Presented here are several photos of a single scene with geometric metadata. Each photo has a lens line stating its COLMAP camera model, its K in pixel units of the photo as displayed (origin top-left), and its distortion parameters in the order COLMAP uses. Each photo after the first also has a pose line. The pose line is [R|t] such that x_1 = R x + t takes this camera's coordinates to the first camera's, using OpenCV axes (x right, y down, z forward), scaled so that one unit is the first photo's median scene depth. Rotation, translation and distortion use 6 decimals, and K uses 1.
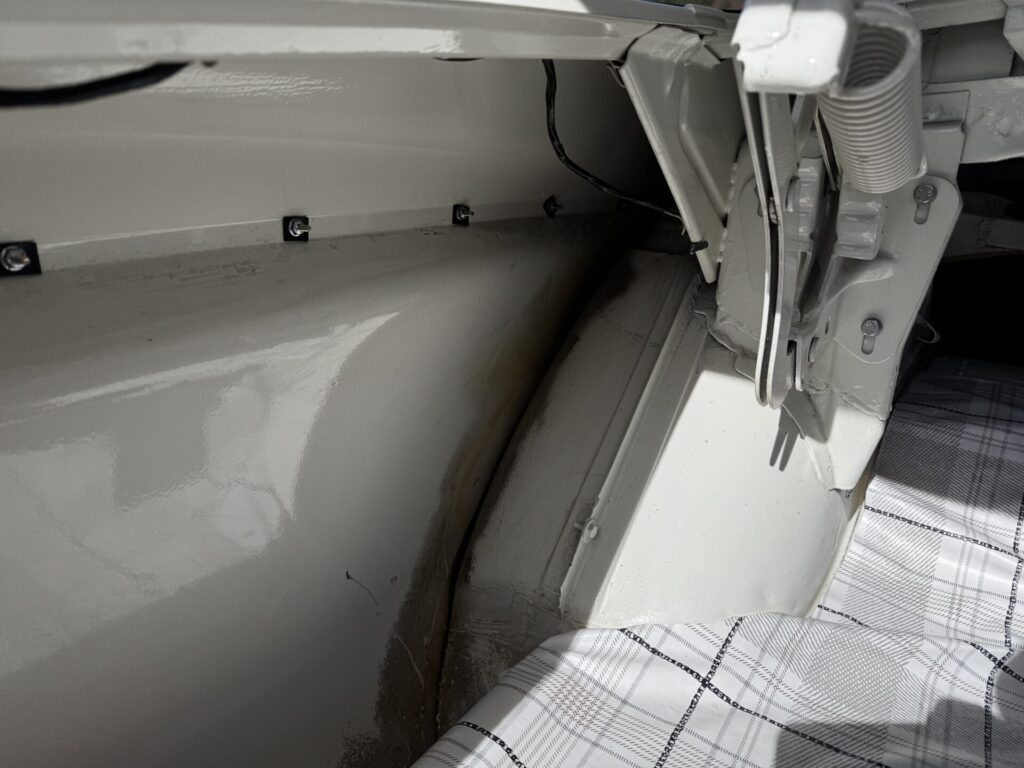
lens RADIAL K [[707.4, 0, 512.0], [0, 707.4, 382.6], [0, 0, 1]] dist [0.001173, -0.002974]
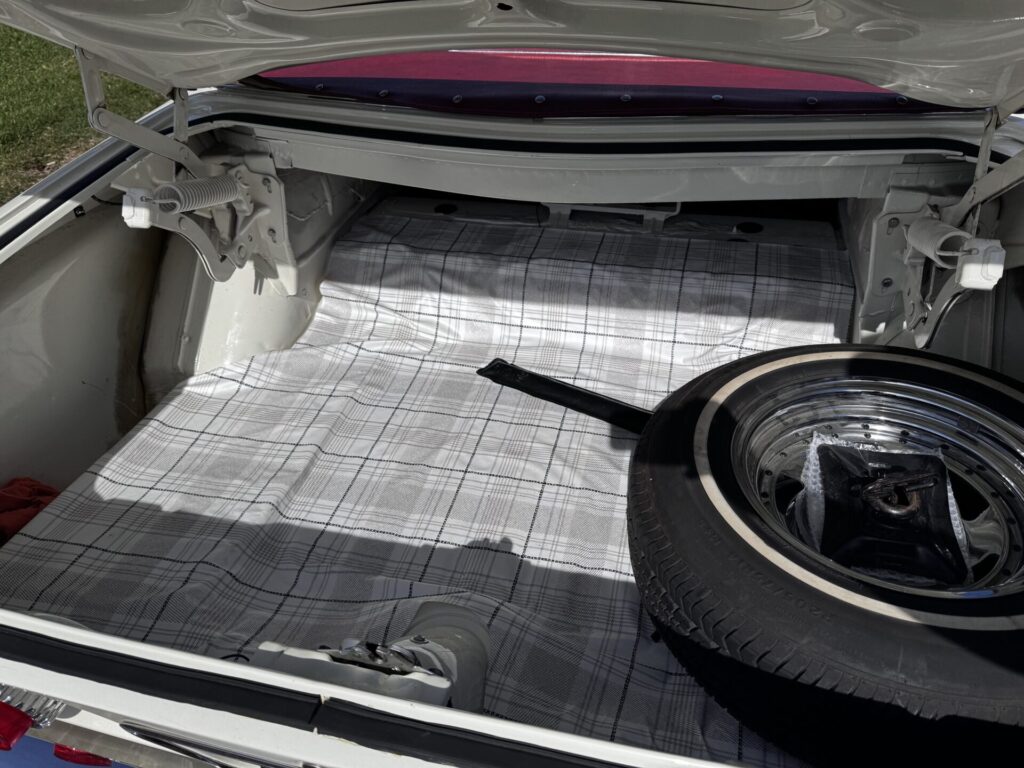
lens RADIAL K [[707.4, 0, 514.0], [0, 707.4, 385.3], [0, 0, 1]] dist [0.001173, -0.002974]
pose [[0.935992, -0.266175, 0.230370, 0.556143], [0.178695, 0.923096, 0.340532, -0.258898], [-0.303295, -0.277569, 0.911574, -1.558168]]
